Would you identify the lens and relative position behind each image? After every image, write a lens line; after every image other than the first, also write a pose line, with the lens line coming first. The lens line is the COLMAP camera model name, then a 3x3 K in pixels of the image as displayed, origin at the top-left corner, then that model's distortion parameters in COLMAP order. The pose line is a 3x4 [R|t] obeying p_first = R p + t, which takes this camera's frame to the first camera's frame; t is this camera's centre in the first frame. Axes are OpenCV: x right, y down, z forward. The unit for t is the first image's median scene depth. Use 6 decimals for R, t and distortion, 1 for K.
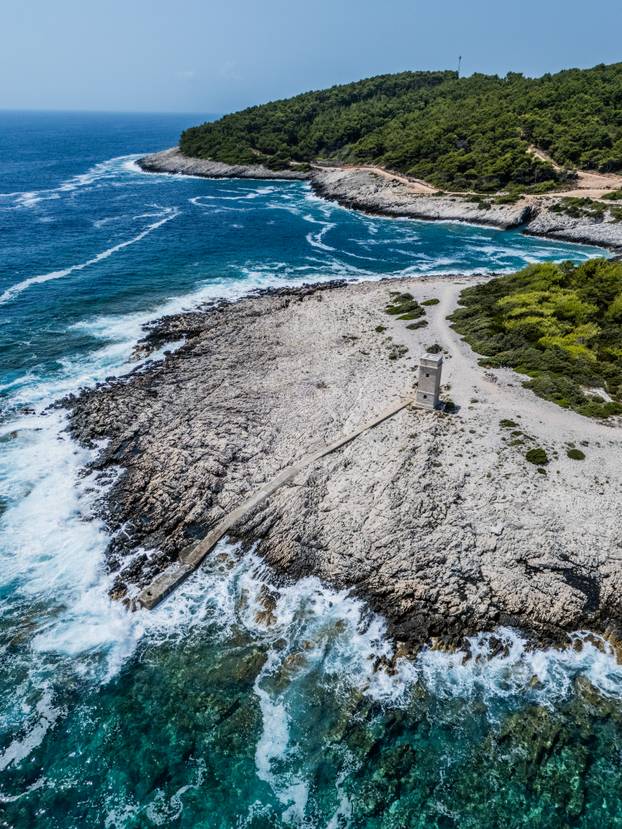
lens RADIAL K [[605.3, 0, 307.8], [0, 605.3, 413.8], [0, 0, 1]] dist [0.106908, -0.055817]
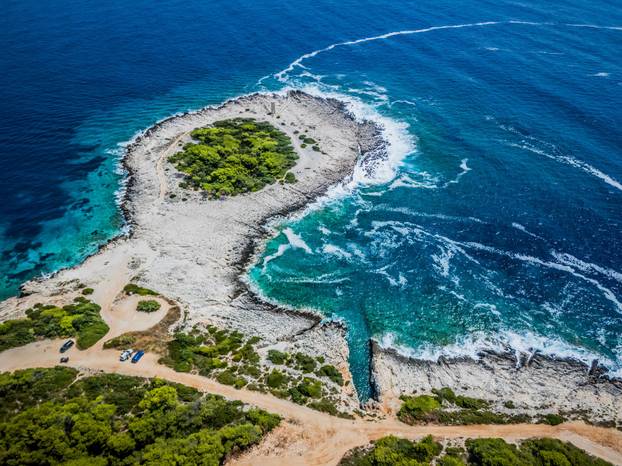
lens RADIAL K [[437.3, 0, 312.3], [0, 437.3, 236.6], [0, 0, 1]] dist [0.336474, -0.374943]
pose [[-0.835791, 0.324802, -0.442671, 1.860489], [-0.253901, 0.486219, 0.836137, -2.603842], [0.486815, 0.811230, -0.323910, 3.216838]]
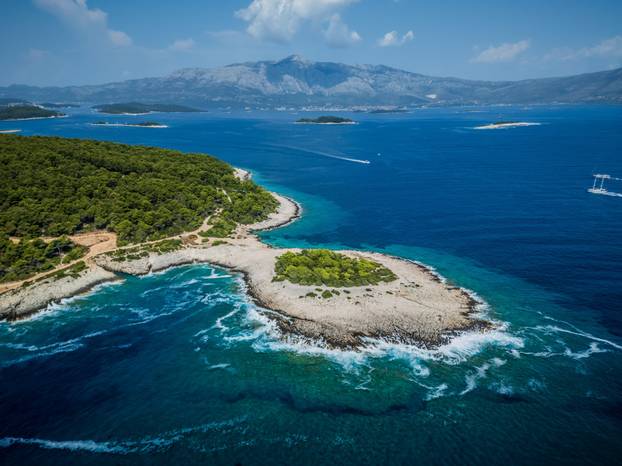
lens RADIAL K [[437.3, 0, 312.3], [0, 437.3, 236.6], [0, 0, 1]] dist [0.336474, -0.374943]
pose [[-0.144745, -0.296412, 0.944028, -2.755202], [0.439626, 0.835467, 0.329732, -1.793950], [-0.886441, 0.462747, 0.009381, 1.486659]]
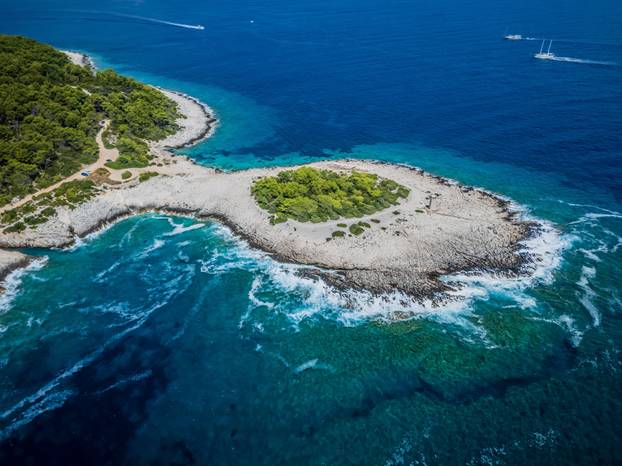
lens RADIAL K [[437.3, 0, 312.3], [0, 437.3, 236.6], [0, 0, 1]] dist [0.336474, -0.374943]
pose [[-0.512434, -0.458689, 0.725959, -1.585983], [0.383463, 0.634193, 0.671383, -2.160640], [-0.768354, 0.622418, -0.149091, 2.258202]]
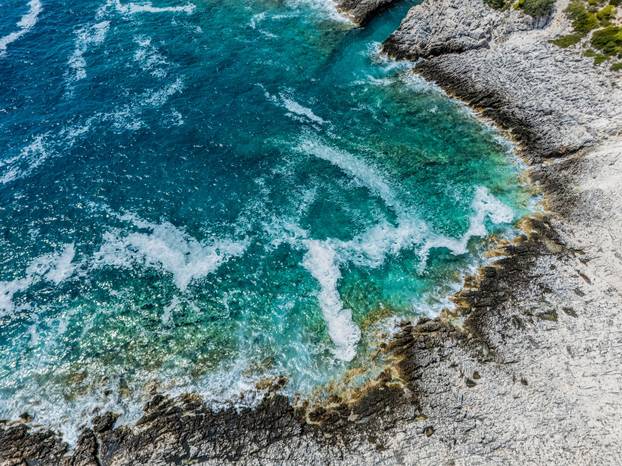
lens RADIAL K [[454.2, 0, 311.0], [0, 454.2, 233.0], [0, 0, 1]] dist [0.106908, -0.055817]
pose [[0.999966, 0.001007, -0.008178, 0.868160], [0.002717, 0.896686, 0.442658, -0.958105], [0.007779, -0.442665, 0.896653, 1.780797]]
